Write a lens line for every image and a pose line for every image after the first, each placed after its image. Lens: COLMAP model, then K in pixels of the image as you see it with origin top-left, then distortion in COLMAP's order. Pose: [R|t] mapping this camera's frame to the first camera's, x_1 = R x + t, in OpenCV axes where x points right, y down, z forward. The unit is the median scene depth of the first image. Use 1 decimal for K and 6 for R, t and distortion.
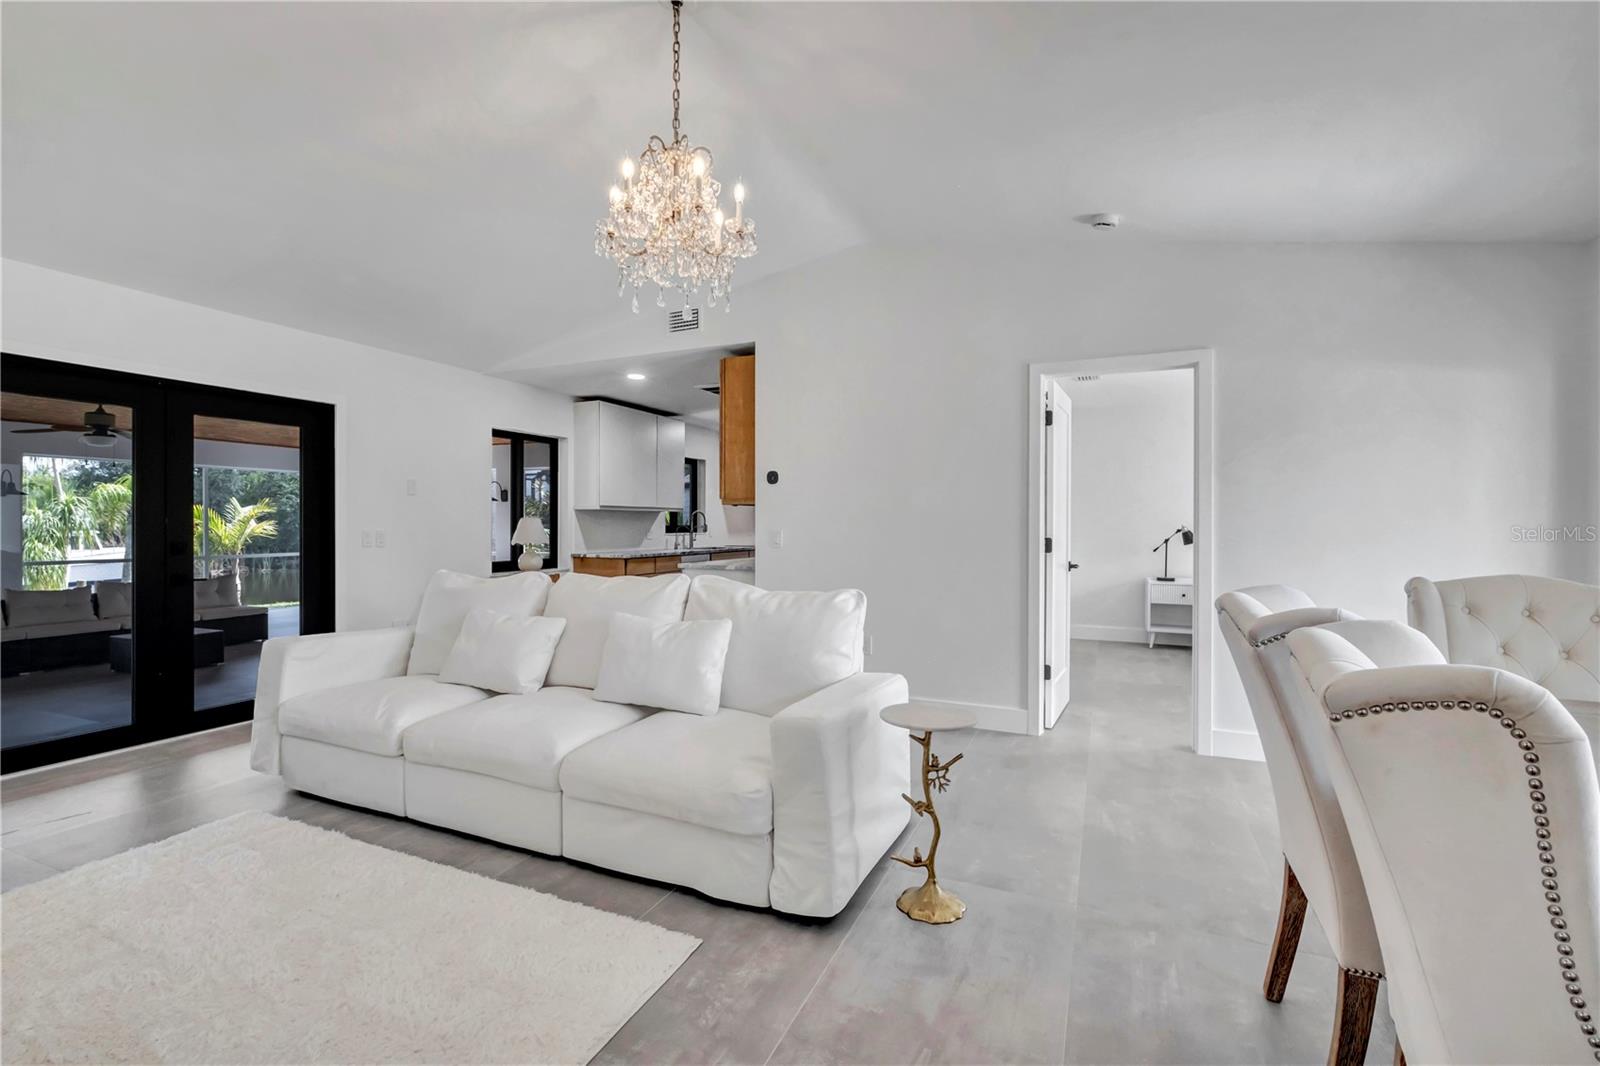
lens RADIAL K [[716.2, 0, 800.0], [0, 716.2, 533.0], [0, 0, 1]] dist [-0.000443, -0.000074]
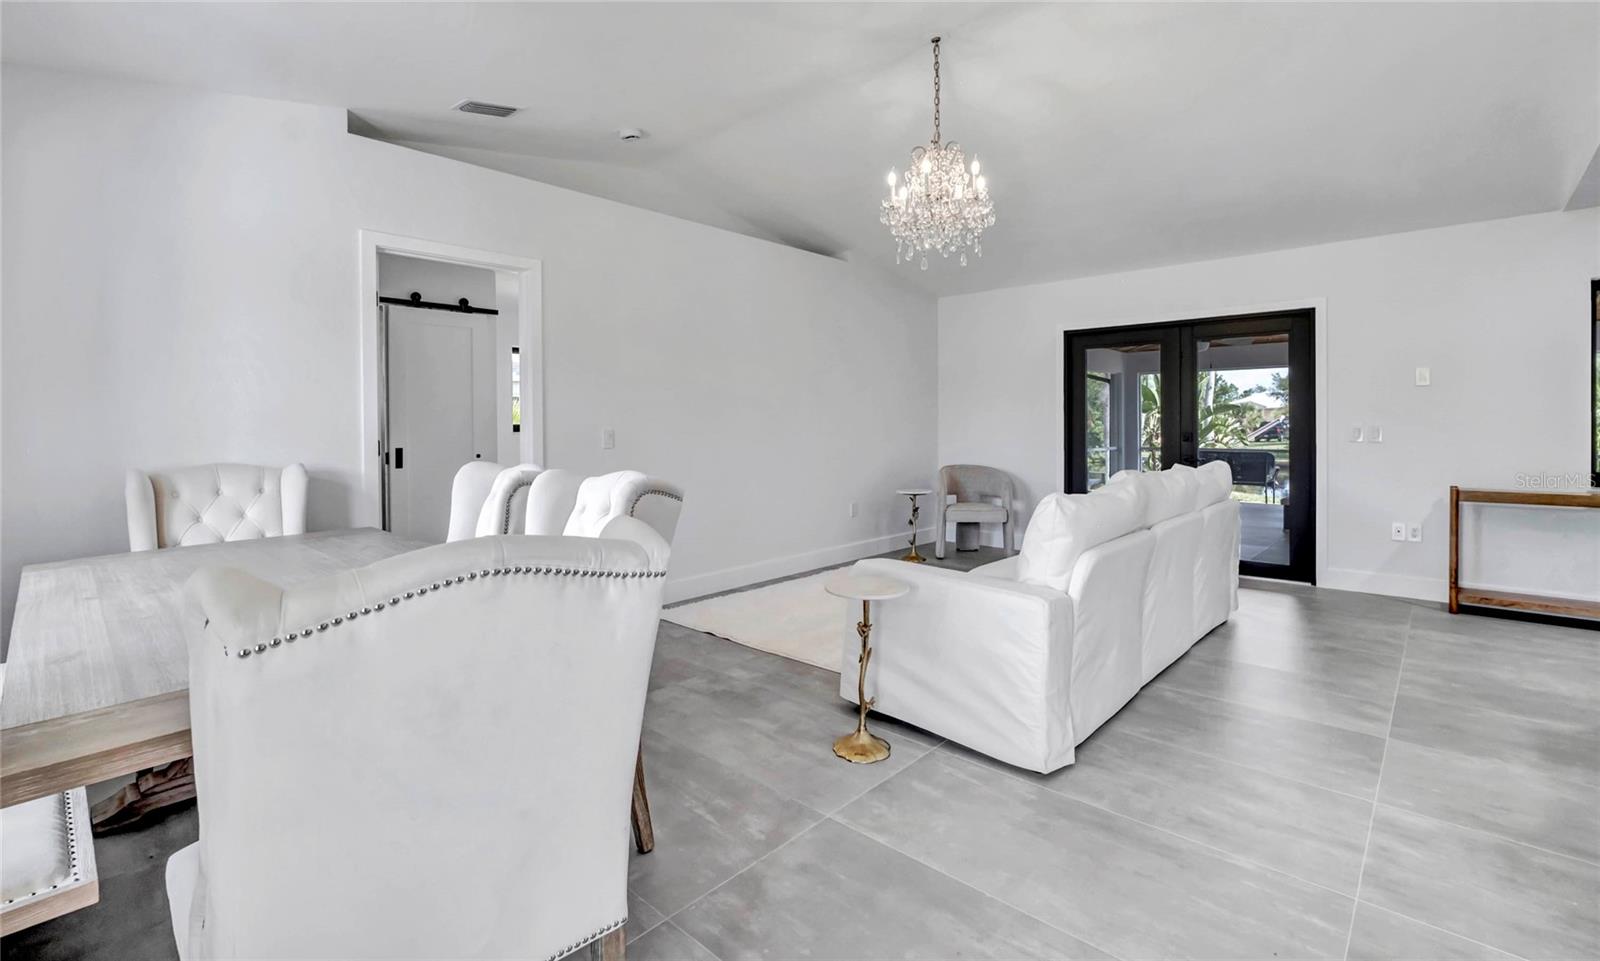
lens RADIAL K [[697.3, 0, 801.8], [0, 697.3, 431.1], [0, 0, 1]] dist [-0.000109, -0.000004]
pose [[-0.322842, 0.003790, -0.946445, 1.392065], [-0.000813, 0.999991, 0.004282, -0.004420], [0.946453, 0.002151, -0.322836, 1.371100]]
